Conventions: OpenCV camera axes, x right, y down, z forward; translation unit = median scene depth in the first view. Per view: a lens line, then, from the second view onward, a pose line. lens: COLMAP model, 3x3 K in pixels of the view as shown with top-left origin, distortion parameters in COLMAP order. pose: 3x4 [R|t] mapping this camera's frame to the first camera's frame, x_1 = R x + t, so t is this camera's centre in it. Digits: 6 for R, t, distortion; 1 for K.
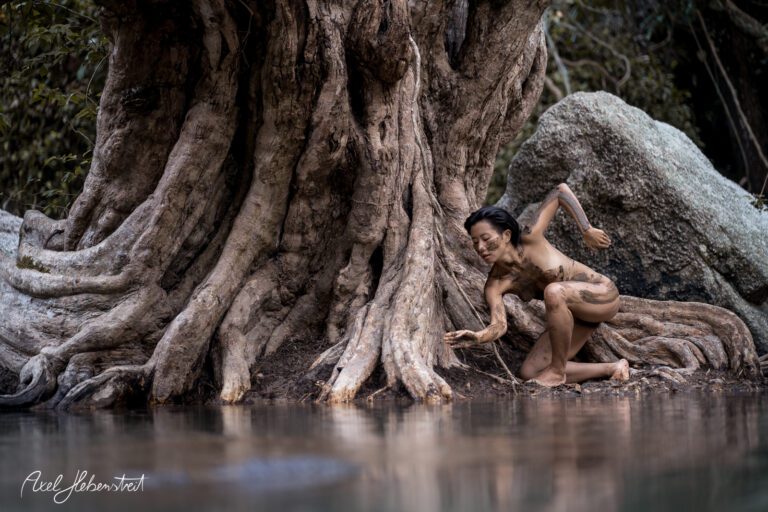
lens RADIAL K [[1808.7, 0, 384.5], [0, 1808.7, 260.4], [0, 0, 1]] dist [0.008639, 0.000000]
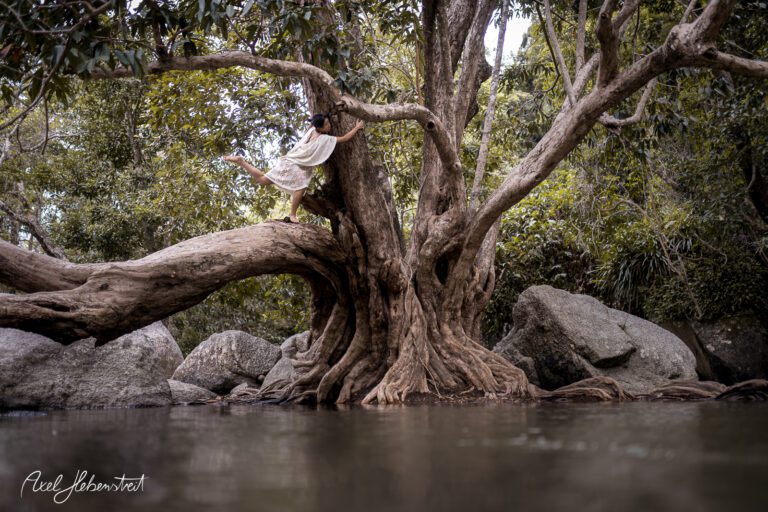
lens RADIAL K [[769.5, 0, 397.5], [0, 769.5, 244.5], [0, 0, 1]] dist [-0.001683, 0.000000]
pose [[0.874841, -0.080011, -0.477756, 0.606636], [0.017734, 0.990894, -0.133474, -0.010025], [0.484085, 0.108296, 0.868294, -0.081264]]
